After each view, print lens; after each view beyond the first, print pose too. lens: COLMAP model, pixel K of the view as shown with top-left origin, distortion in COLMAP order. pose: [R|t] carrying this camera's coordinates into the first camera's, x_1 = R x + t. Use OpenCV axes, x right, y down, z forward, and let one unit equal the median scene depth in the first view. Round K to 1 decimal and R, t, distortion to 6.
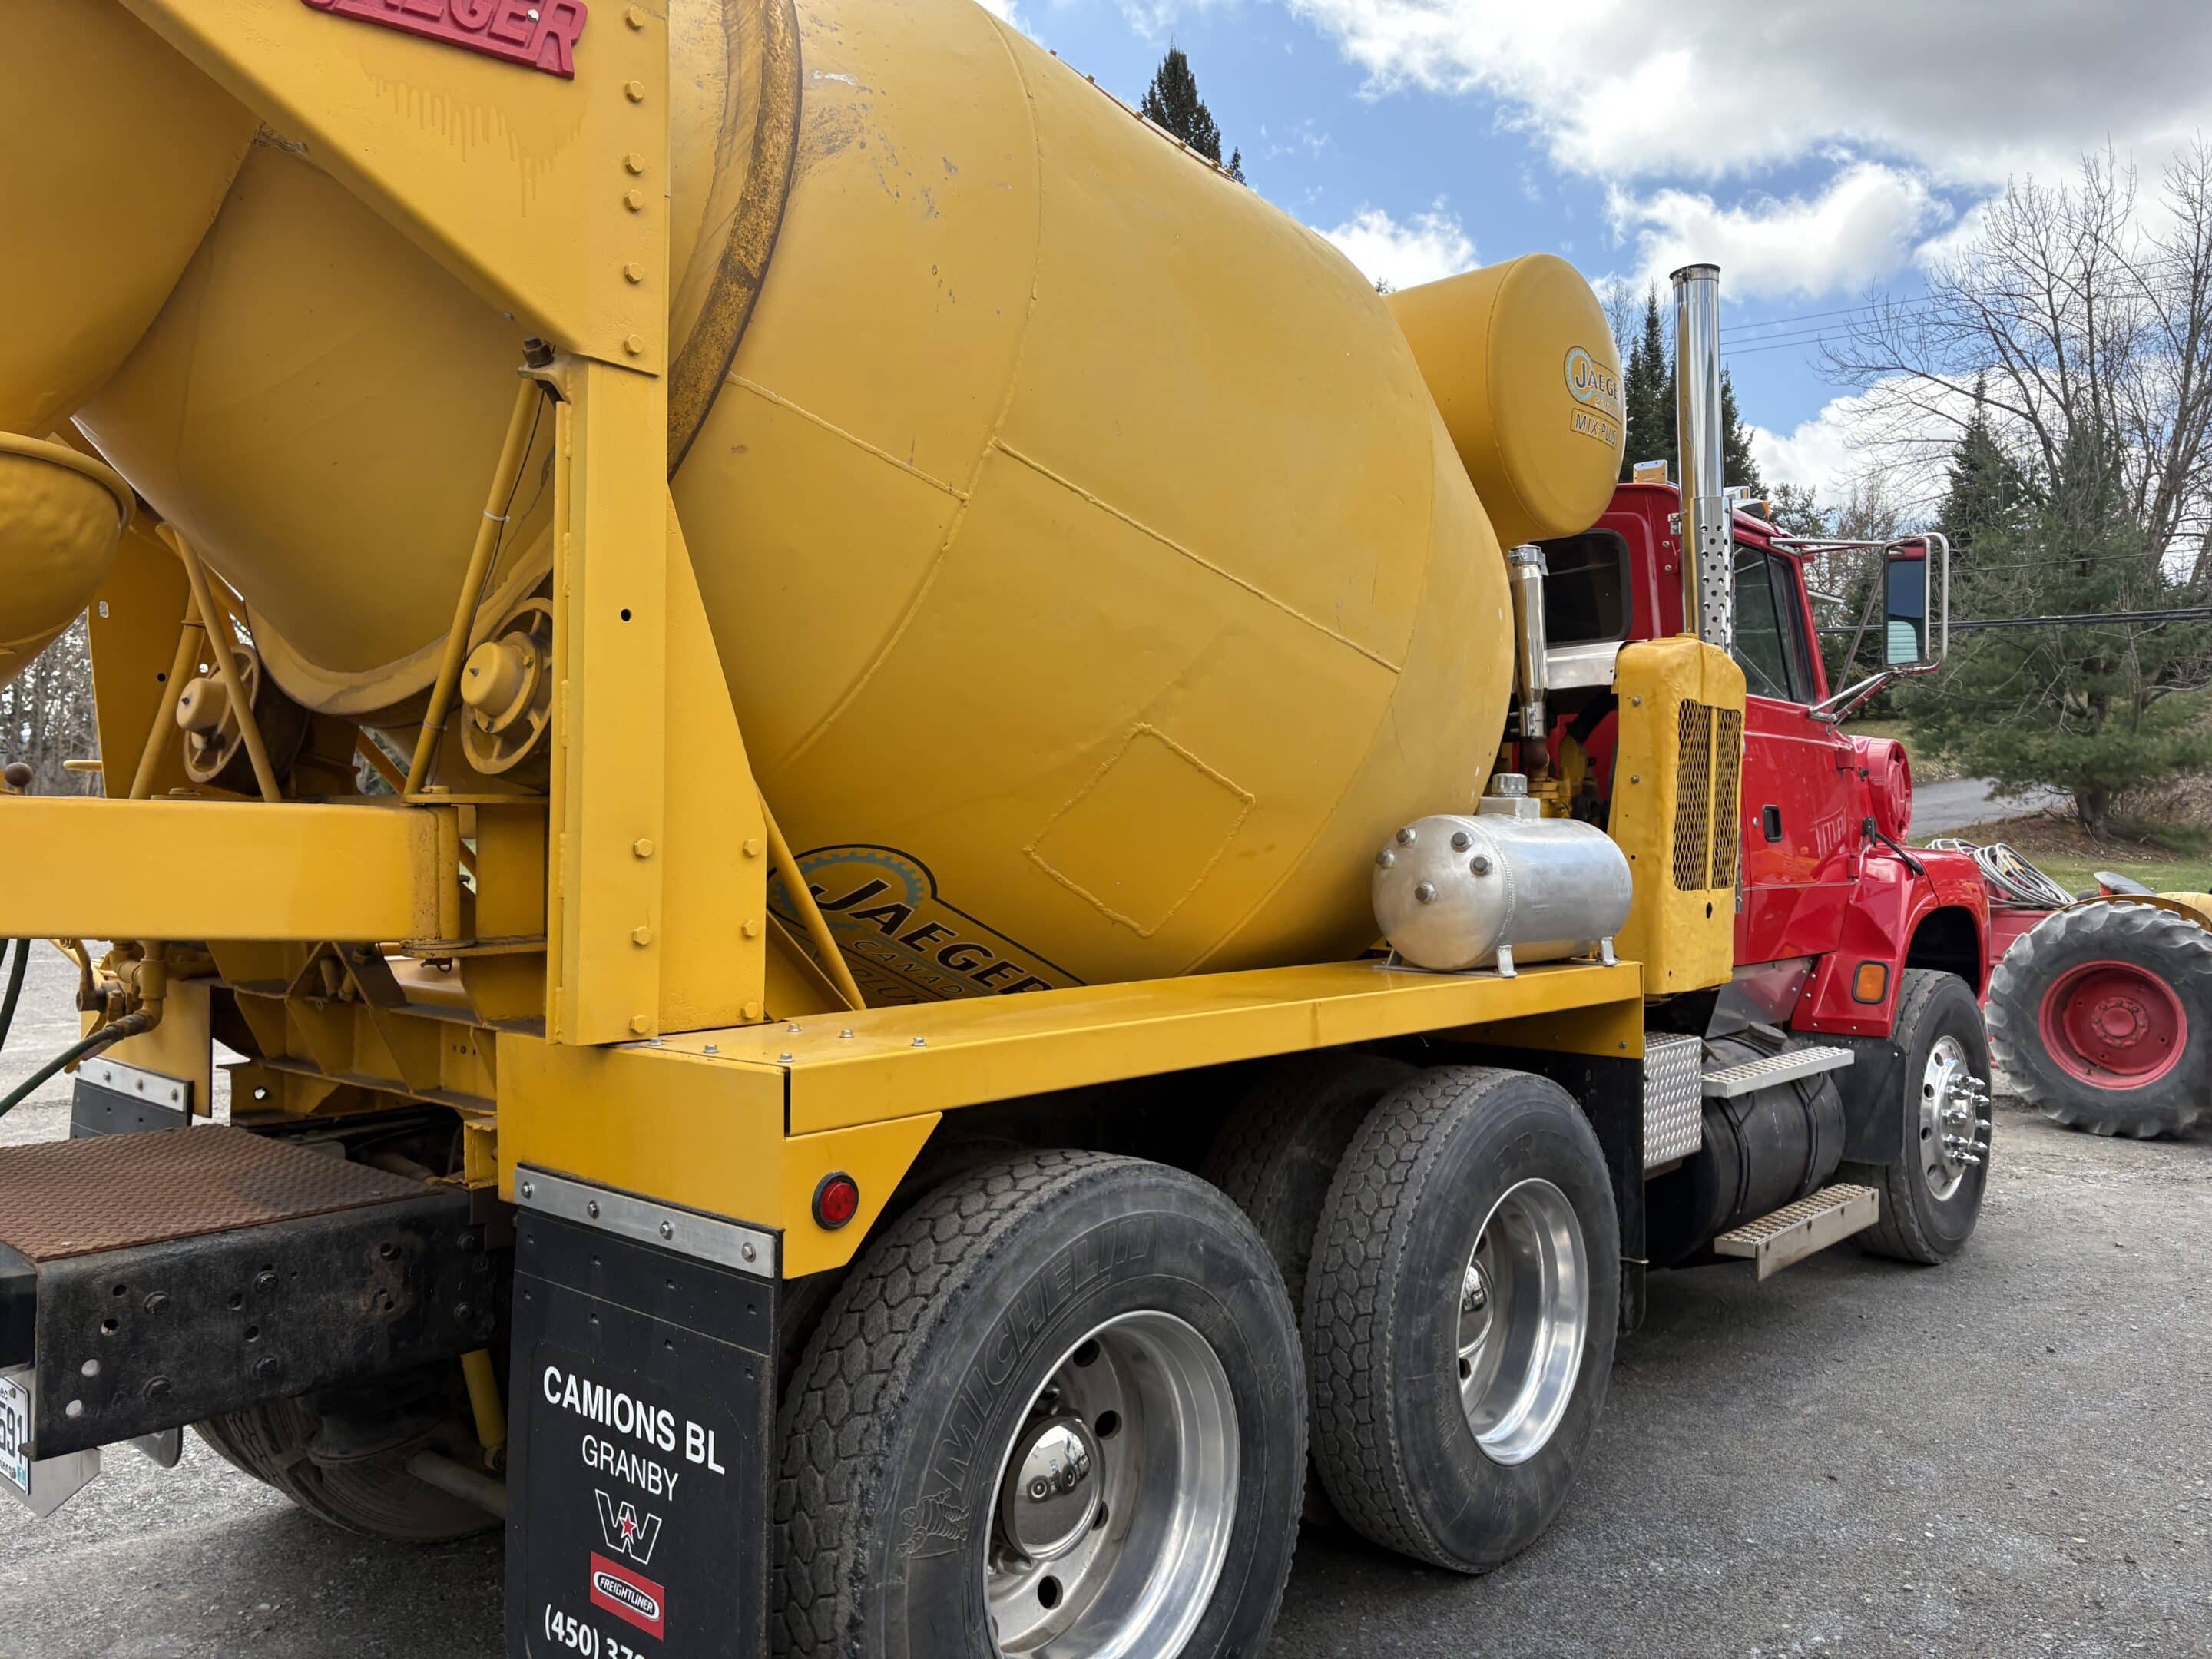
lens RADIAL K [[1669.7, 0, 1112.3], [0, 1669.7, 838.3], [0, 0, 1]] dist [0.052669, -0.043193]
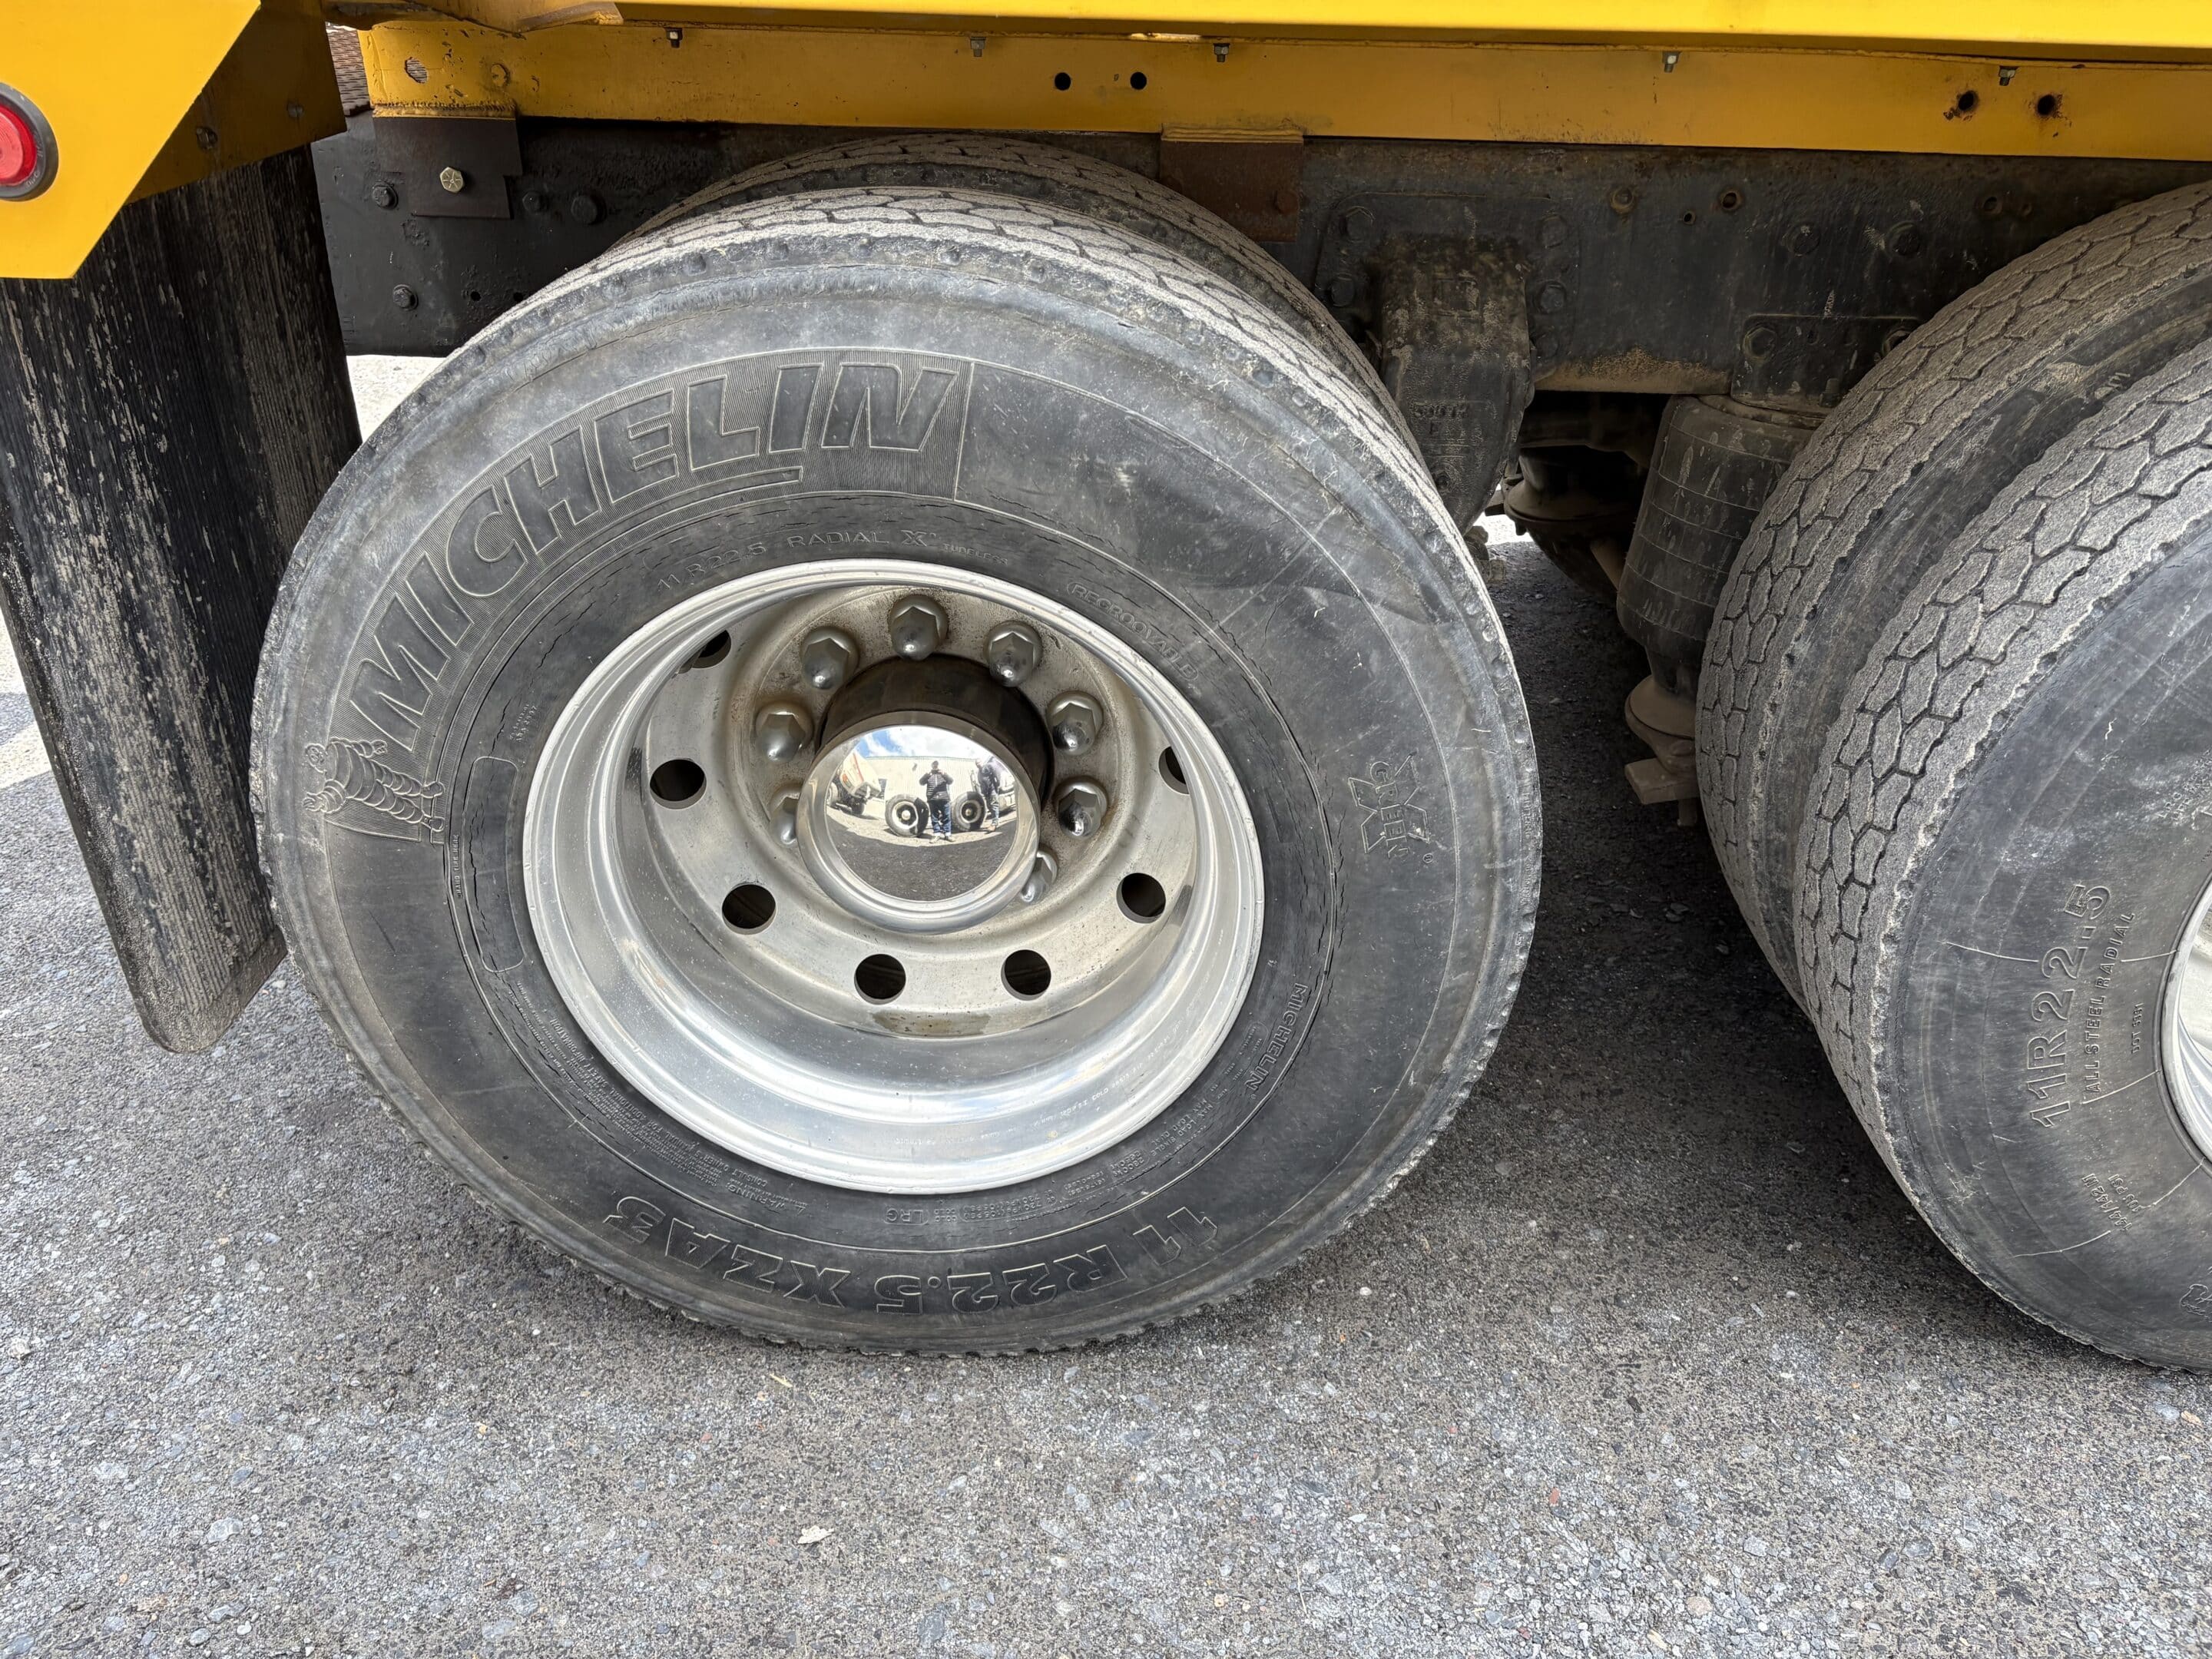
lens RADIAL K [[1669.7, 0, 1107.0], [0, 1669.7, 820.8], [0, 0, 1]] dist [0.052669, -0.043193]
pose [[0.641898, 0.379160, -0.666486, 0.311002], [-0.023108, 0.878361, 0.477439, 0.097119], [0.766441, -0.291066, 0.572580, 0.604930]]
